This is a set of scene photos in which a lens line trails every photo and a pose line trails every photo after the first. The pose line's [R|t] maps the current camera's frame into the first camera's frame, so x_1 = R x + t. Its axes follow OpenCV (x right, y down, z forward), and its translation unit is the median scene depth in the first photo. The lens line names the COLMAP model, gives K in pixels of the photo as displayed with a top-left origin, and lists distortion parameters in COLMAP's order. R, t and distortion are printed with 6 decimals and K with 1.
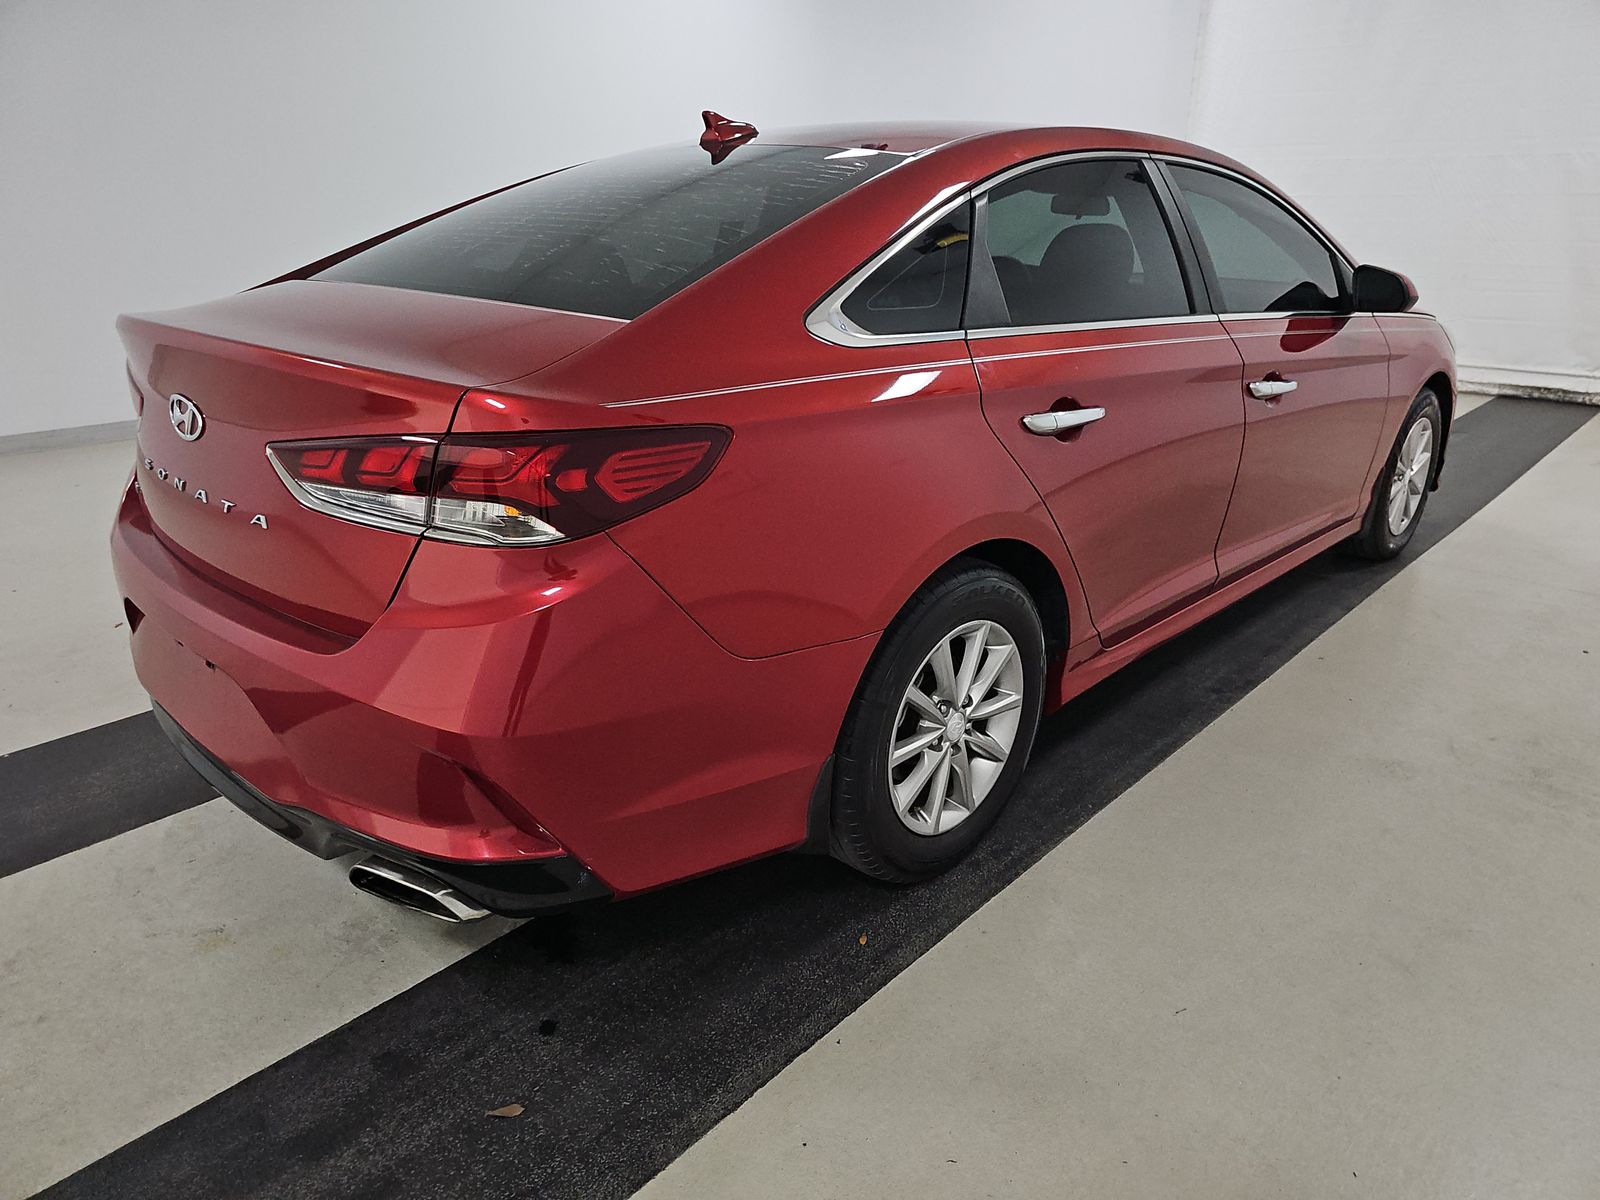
lens RADIAL K [[1065.6, 0, 800.0], [0, 1065.6, 600.0], [0, 0, 1]] dist [-0.012315, -0.002221]
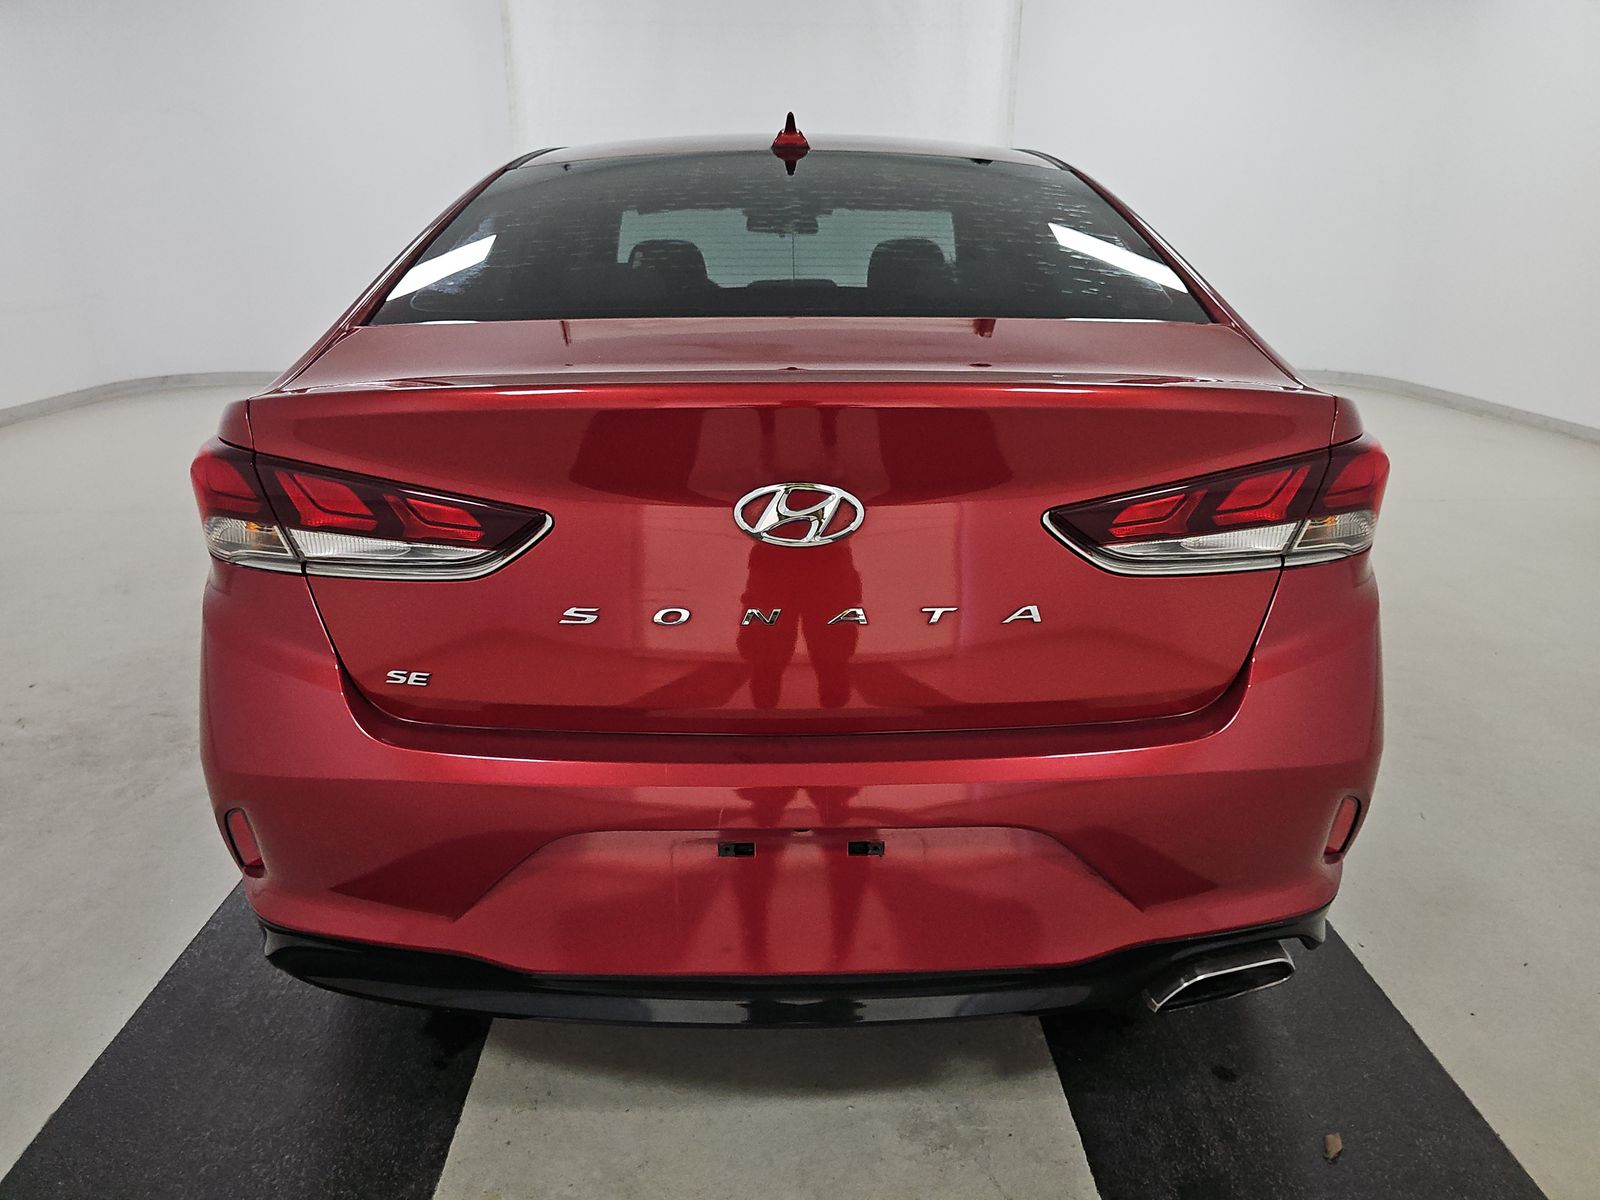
lens RADIAL K [[1065.6, 0, 800.0], [0, 1065.6, 600.0], [0, 0, 1]] dist [-0.012315, -0.002221]
pose [[0.715748, -0.223149, 0.661748, -1.040985], [0.247326, 0.967157, 0.058628, -0.156238], [-0.653097, 0.121704, 0.747431, 0.488154]]
